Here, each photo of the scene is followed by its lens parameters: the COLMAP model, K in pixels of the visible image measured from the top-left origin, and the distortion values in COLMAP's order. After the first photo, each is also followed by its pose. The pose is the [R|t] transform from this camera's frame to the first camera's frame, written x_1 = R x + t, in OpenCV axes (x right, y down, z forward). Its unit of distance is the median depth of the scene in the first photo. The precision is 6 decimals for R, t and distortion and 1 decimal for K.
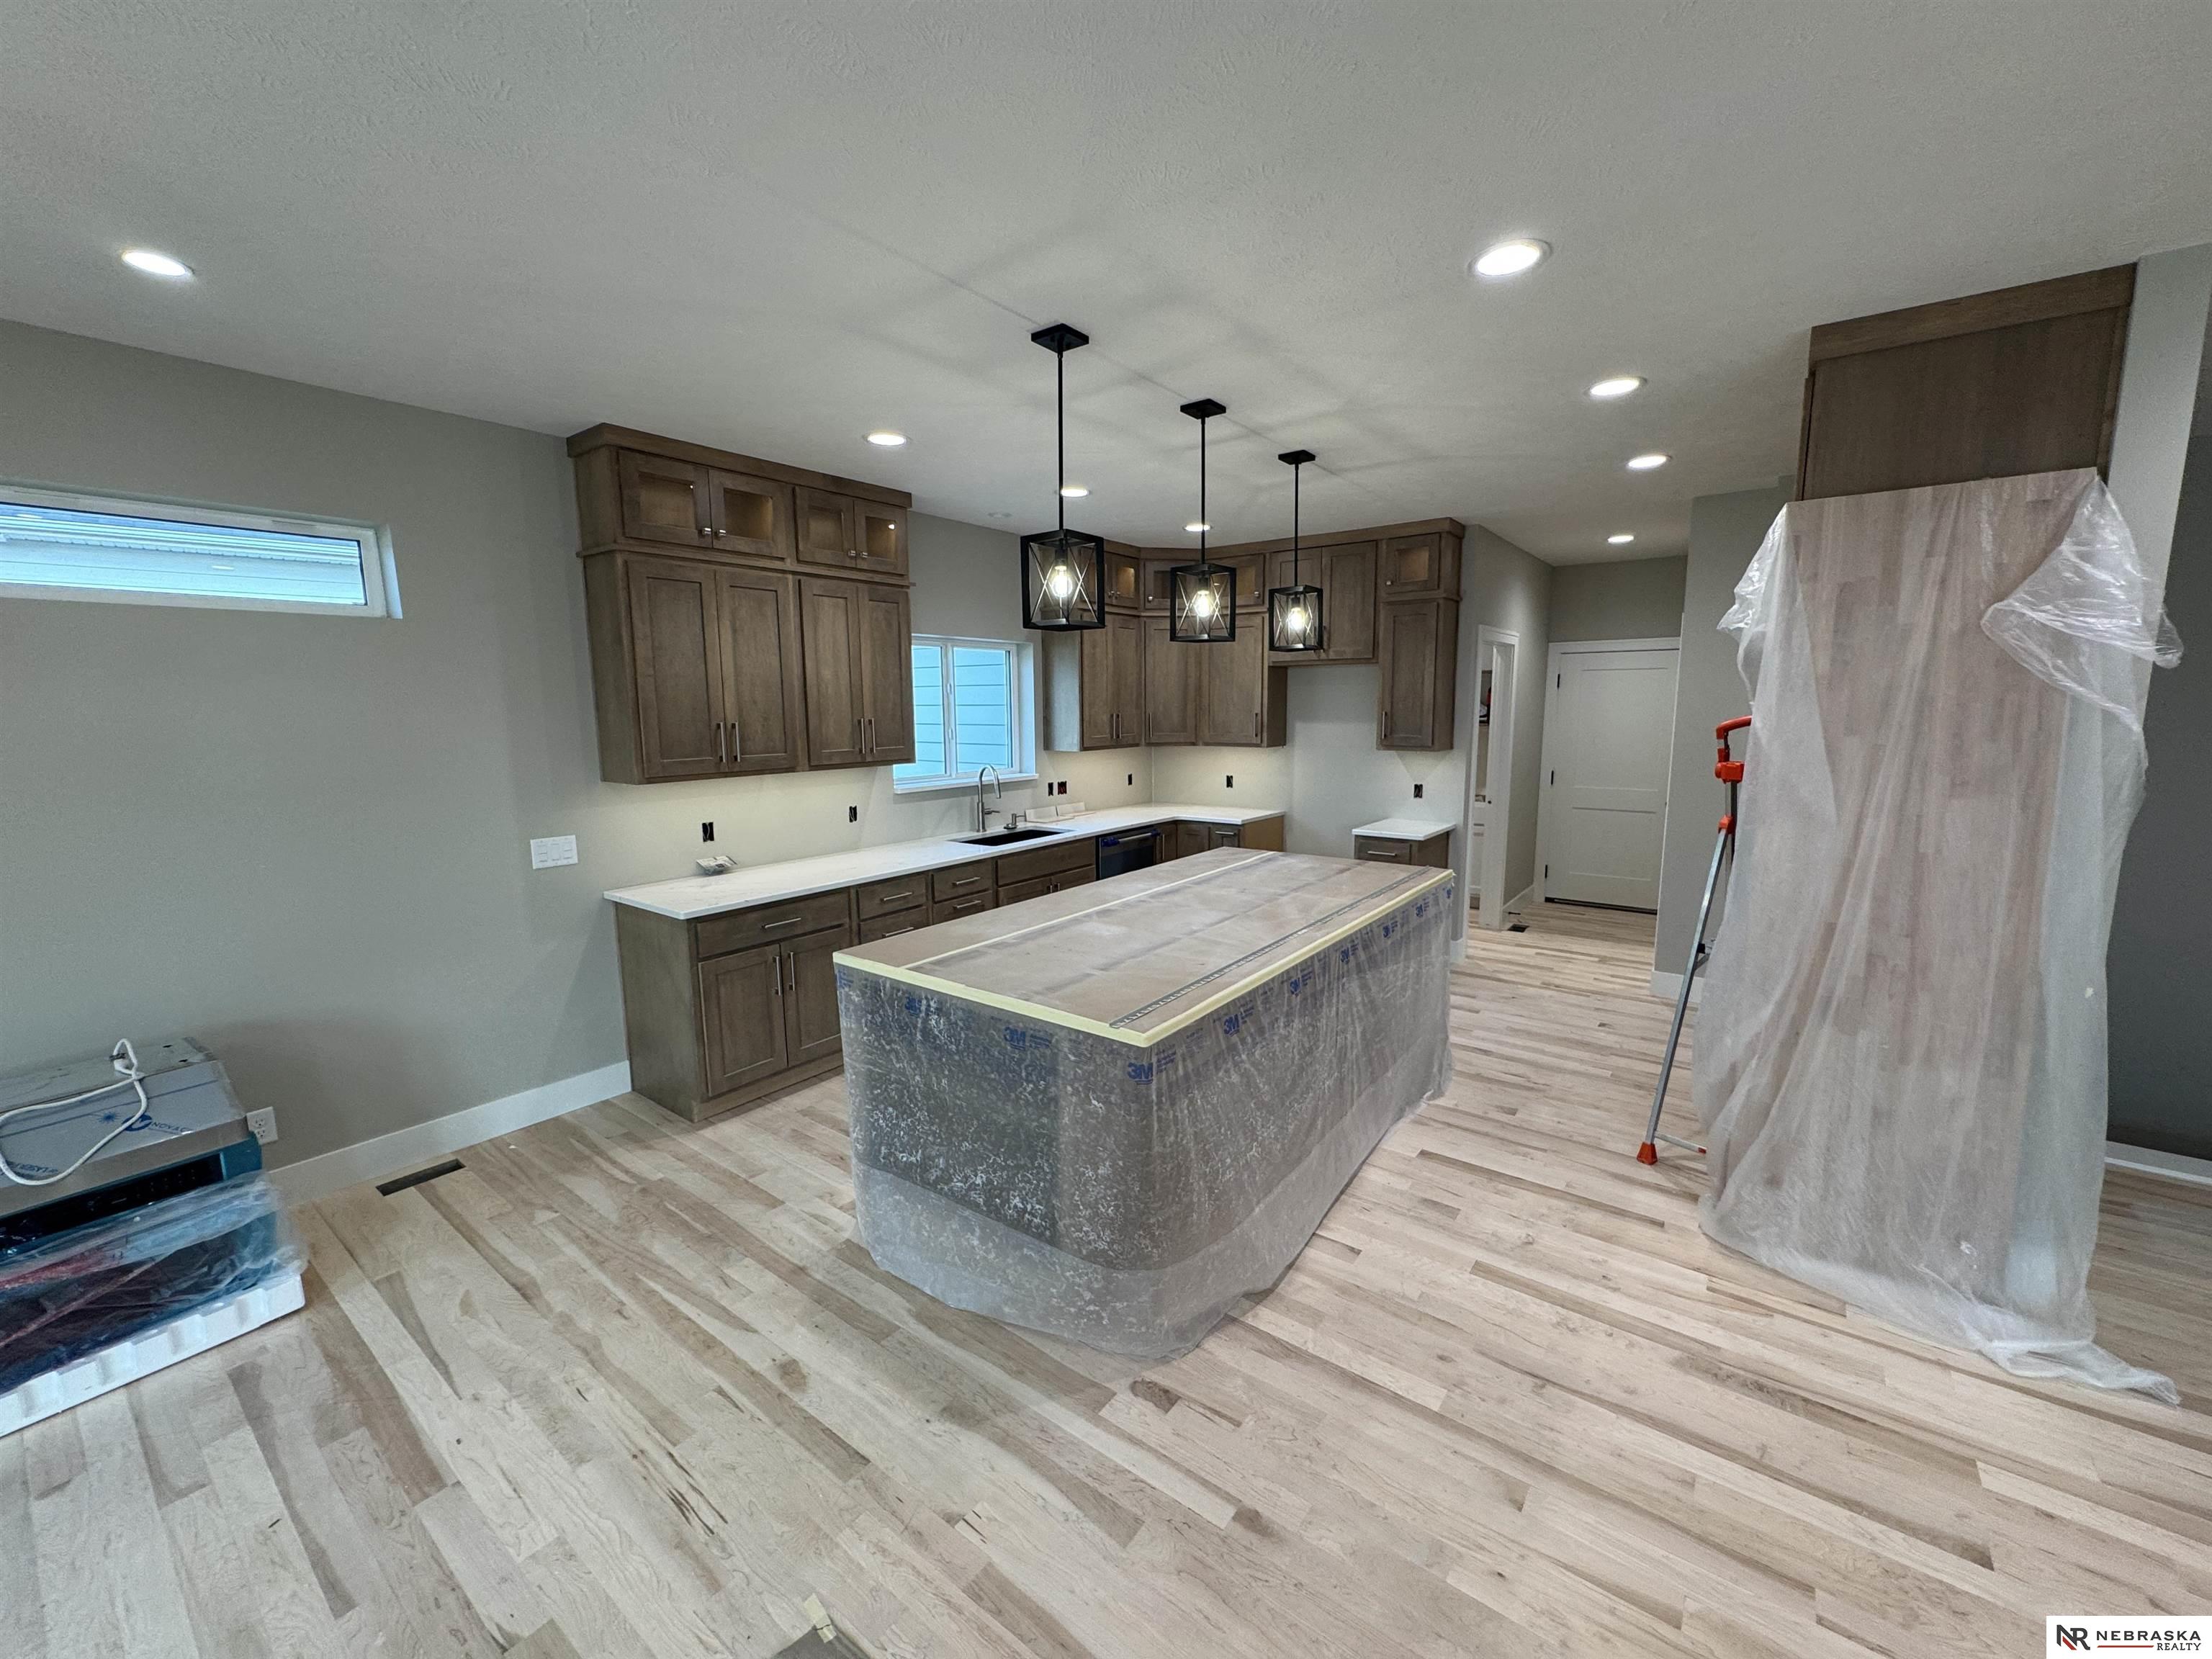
lens RADIAL K [[885.2, 0, 1106.0], [0, 885.2, 829.5], [0, 0, 1]] dist [-0.001834, -0.000739]
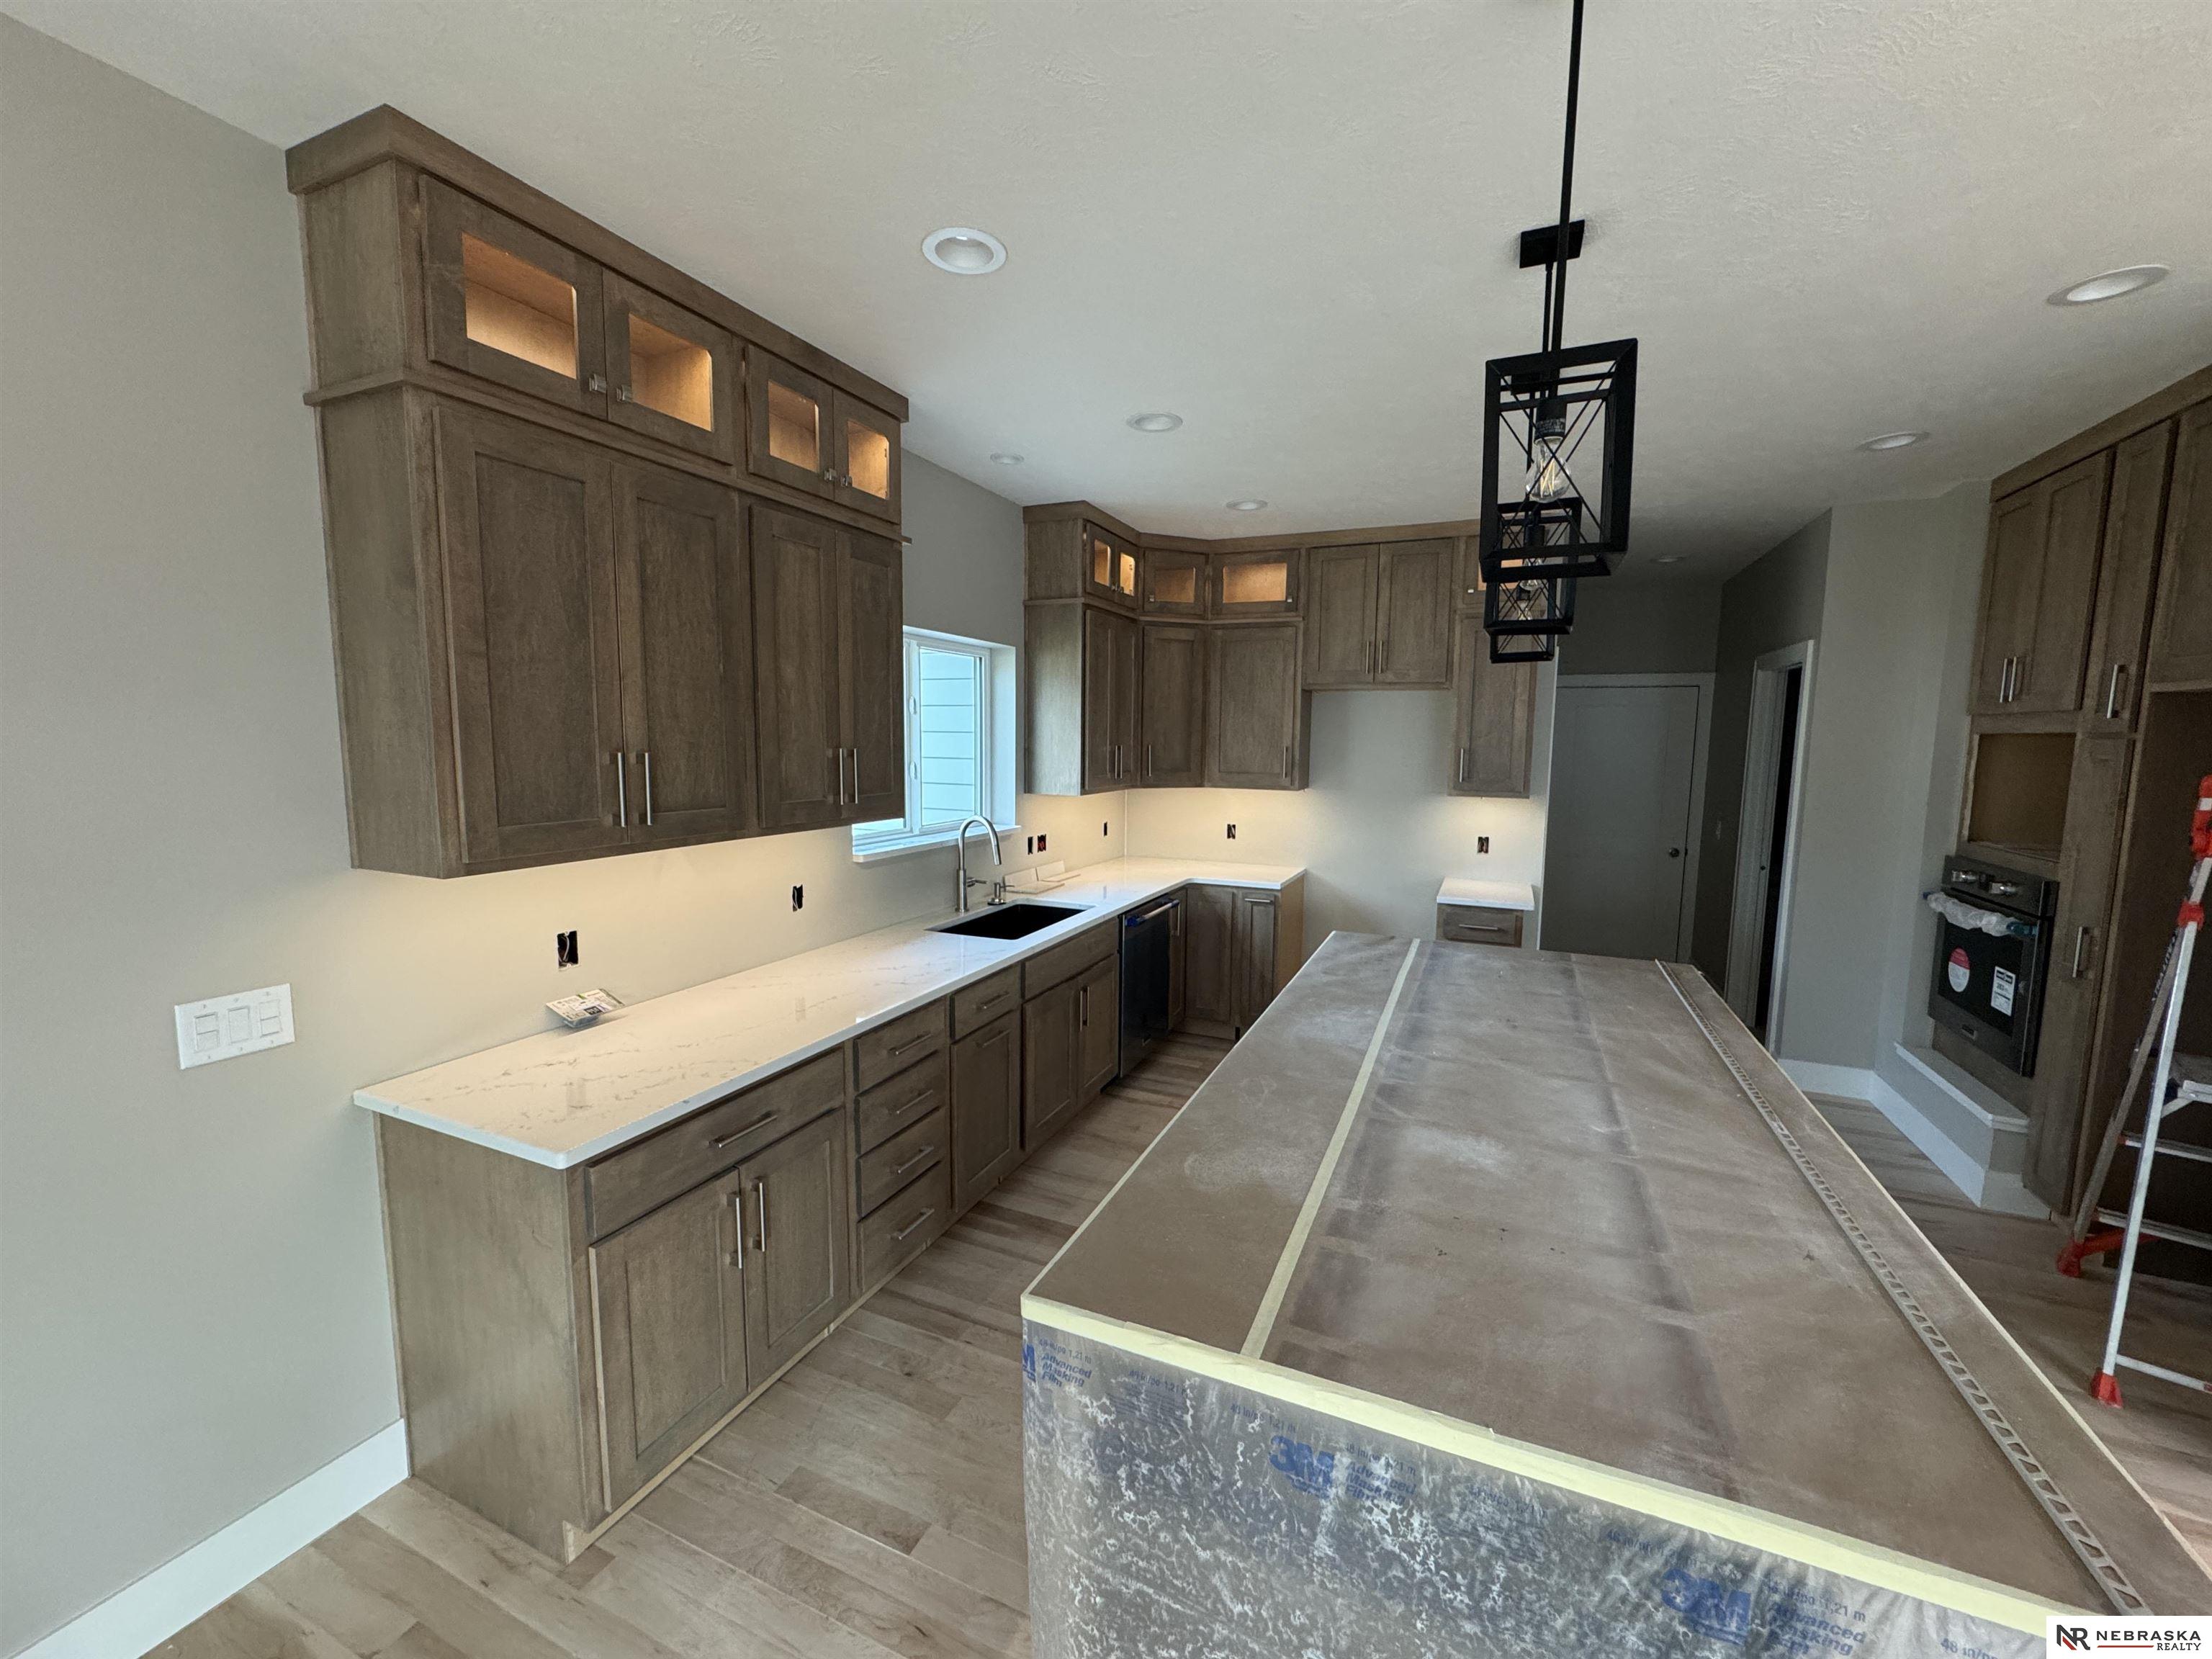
lens RADIAL K [[885.2, 0, 1106.0], [0, 885.2, 829.5], [0, 0, 1]] dist [-0.001834, -0.000739]
pose [[0.973934, -0.005116, 0.226773, -0.257679], [0.013119, 0.999343, -0.033799, -0.050423], [-0.226451, 0.035893, 0.973361, 0.401287]]
